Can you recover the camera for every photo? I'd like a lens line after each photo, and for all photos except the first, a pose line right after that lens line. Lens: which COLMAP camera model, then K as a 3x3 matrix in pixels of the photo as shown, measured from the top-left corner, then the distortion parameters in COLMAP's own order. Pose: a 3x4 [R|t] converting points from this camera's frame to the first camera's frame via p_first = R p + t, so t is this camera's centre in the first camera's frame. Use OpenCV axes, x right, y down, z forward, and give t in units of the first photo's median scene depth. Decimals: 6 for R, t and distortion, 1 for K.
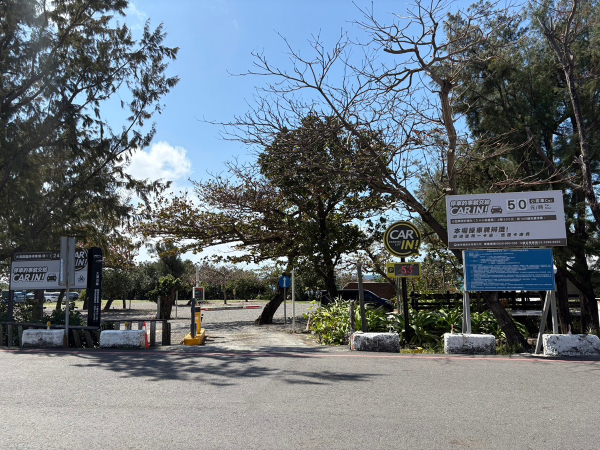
lens RADIAL K [[477.4, 0, 299.8], [0, 477.4, 223.4], [0, 0, 1]] dist [0.044632, 0.001798]
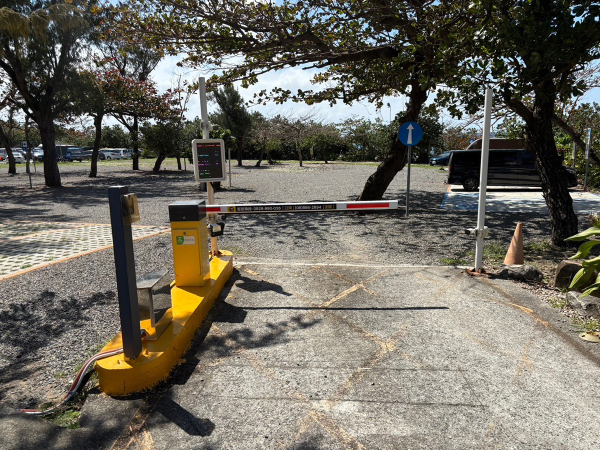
lens RADIAL K [[477.4, 0, 299.8], [0, 477.4, 223.4], [0, 0, 1]] dist [0.044632, 0.001798]
pose [[0.987204, 0.033133, -0.155981, -0.049037], [0.013148, 0.957933, 0.286692, 0.053176], [0.158918, -0.285074, 0.945240, 0.371102]]
